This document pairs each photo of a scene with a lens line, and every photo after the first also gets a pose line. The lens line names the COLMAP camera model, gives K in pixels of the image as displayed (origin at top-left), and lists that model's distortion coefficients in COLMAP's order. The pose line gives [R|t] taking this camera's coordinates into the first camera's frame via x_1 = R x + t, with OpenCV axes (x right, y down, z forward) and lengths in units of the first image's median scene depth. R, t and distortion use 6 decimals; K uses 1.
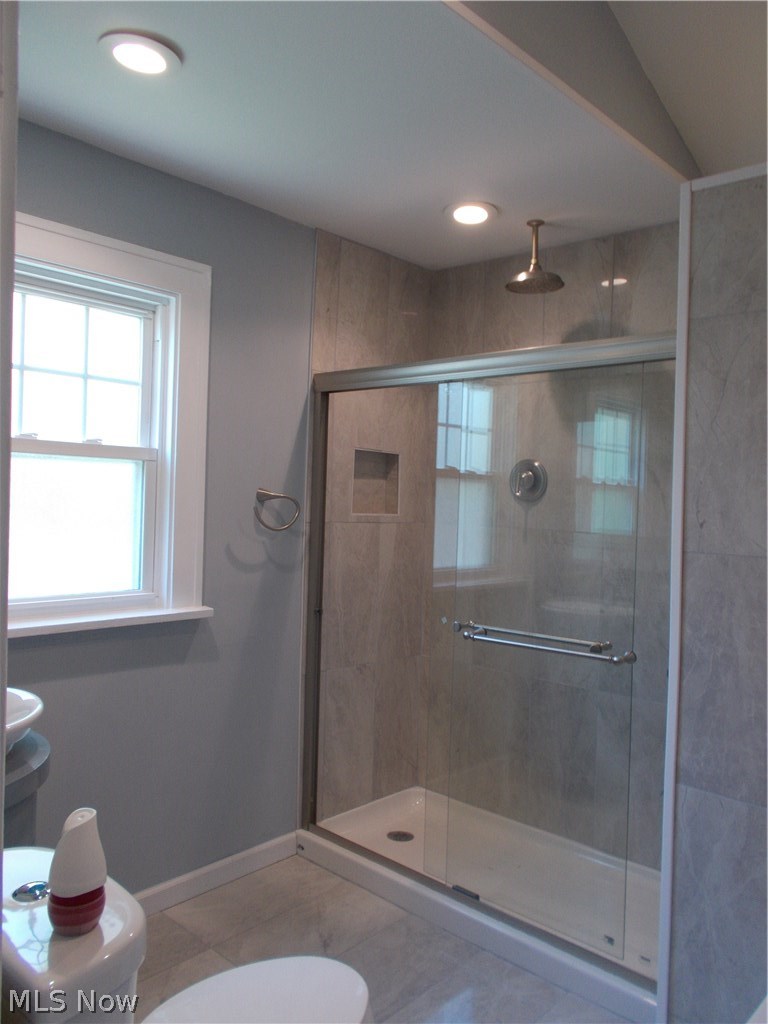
lens RADIAL K [[783.8, 0, 384.9], [0, 783.8, 509.2], [0, 0, 1]] dist [-0.004342, -0.006164]
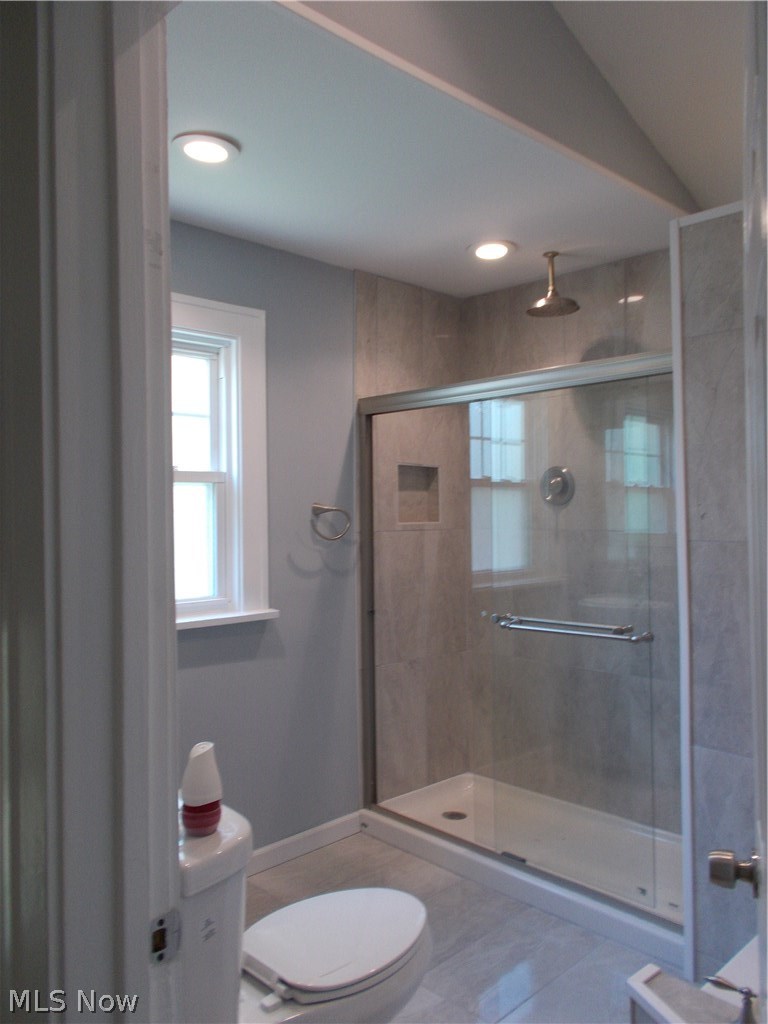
lens RADIAL K [[783.8, 0, 384.9], [0, 783.8, 509.2], [0, 0, 1]] dist [-0.004342, -0.006164]
pose [[0.997251, -0.043221, -0.060193, 0.008163], [0.042086, 0.998914, -0.019988, 0.008718], [0.060991, 0.017400, 0.997987, -0.116260]]
